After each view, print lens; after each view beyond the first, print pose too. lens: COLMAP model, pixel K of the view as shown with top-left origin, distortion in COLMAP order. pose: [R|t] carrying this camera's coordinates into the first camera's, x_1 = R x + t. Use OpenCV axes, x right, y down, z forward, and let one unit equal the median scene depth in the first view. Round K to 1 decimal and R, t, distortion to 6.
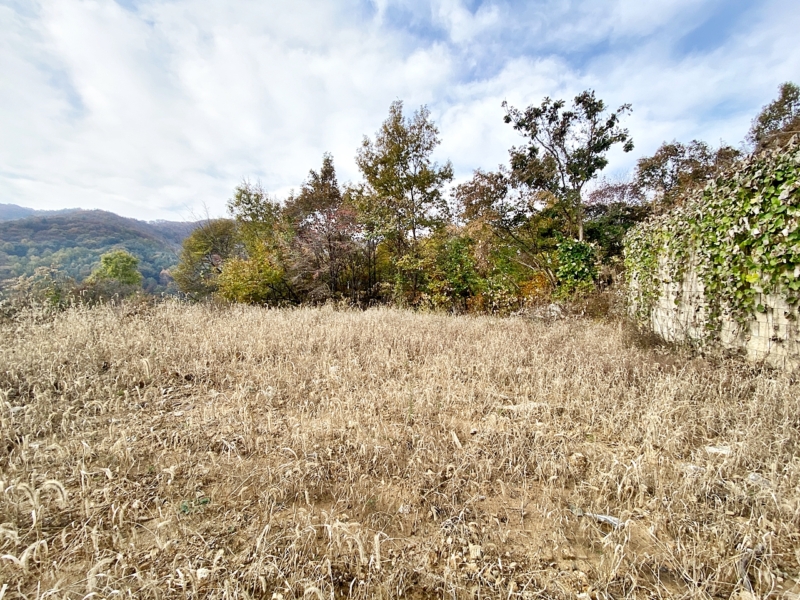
lens RADIAL K [[319.0, 0, 399.2], [0, 319.0, 302.8], [0, 0, 1]] dist [-0.007492, -0.009438]
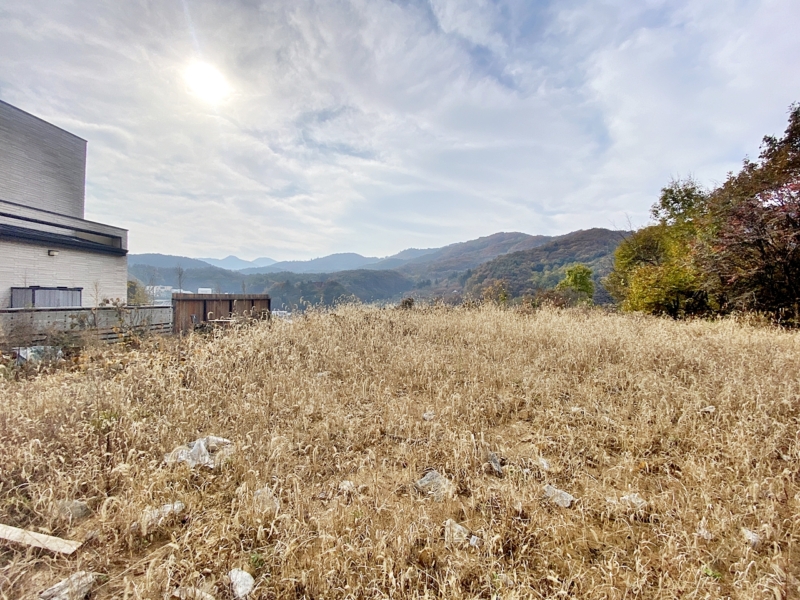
lens RADIAL K [[319.0, 0, 402.2], [0, 319.0, 311.2], [0, 0, 1]] dist [-0.007492, -0.009438]
pose [[0.251050, 0.060788, -0.966064, 0.186822], [-0.057093, 0.997219, 0.047912, -0.002956], [0.966289, 0.043127, 0.253822, 0.027098]]
